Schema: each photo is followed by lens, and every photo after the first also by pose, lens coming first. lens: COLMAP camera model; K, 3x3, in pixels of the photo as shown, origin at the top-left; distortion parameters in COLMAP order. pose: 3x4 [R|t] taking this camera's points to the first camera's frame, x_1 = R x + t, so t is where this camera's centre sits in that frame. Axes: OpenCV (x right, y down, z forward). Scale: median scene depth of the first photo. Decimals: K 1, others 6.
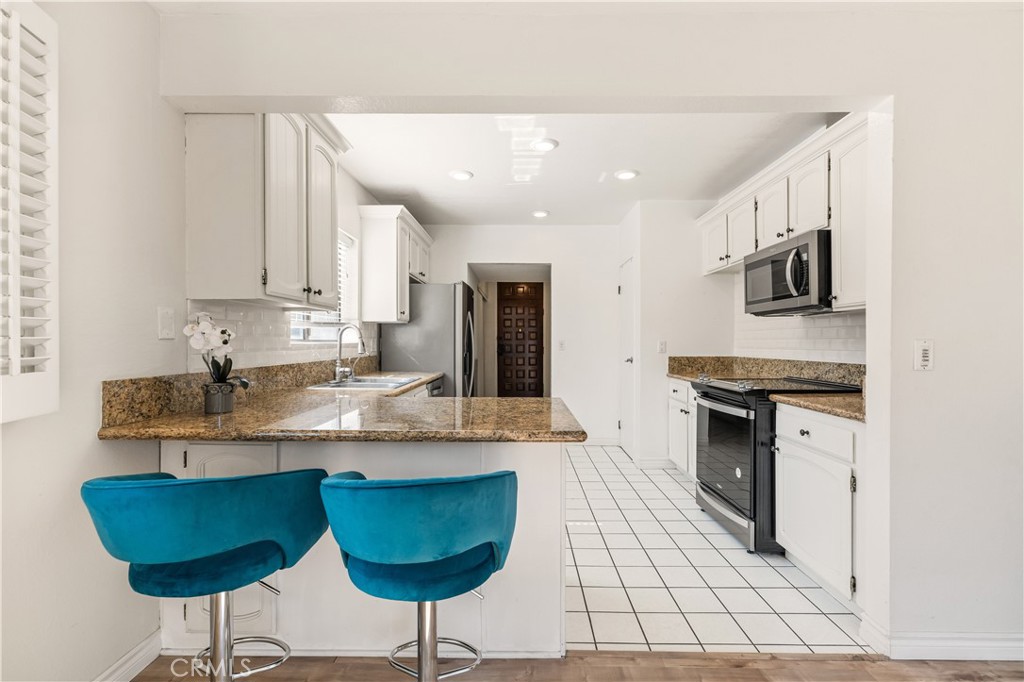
lens RADIAL K [[438.4, 0, 513.9], [0, 438.4, 342.7], [0, 0, 1]] dist [-0.000300, -0.000774]
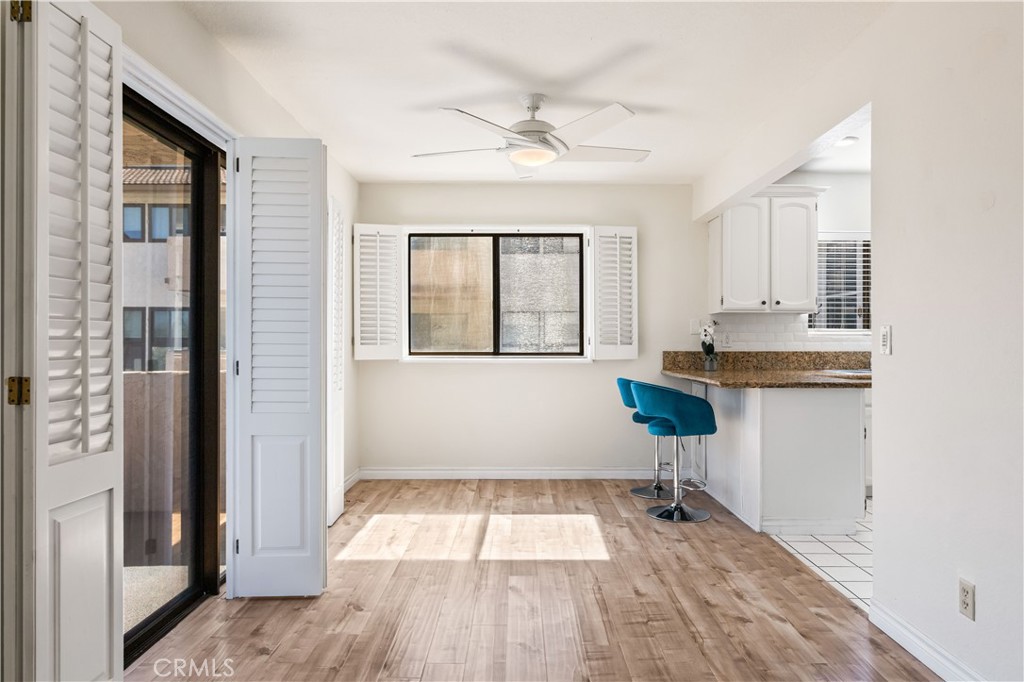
lens RADIAL K [[670.7, 0, 520.3], [0, 670.7, 346.5], [0, 0, 1]] dist [-0.001976, 0.001487]
pose [[0.013079, 0.004887, -0.999903, 2.519712], [-0.001670, 0.999987, 0.004866, 0.037738], [0.999913, 0.001606, 0.013087, 0.111513]]
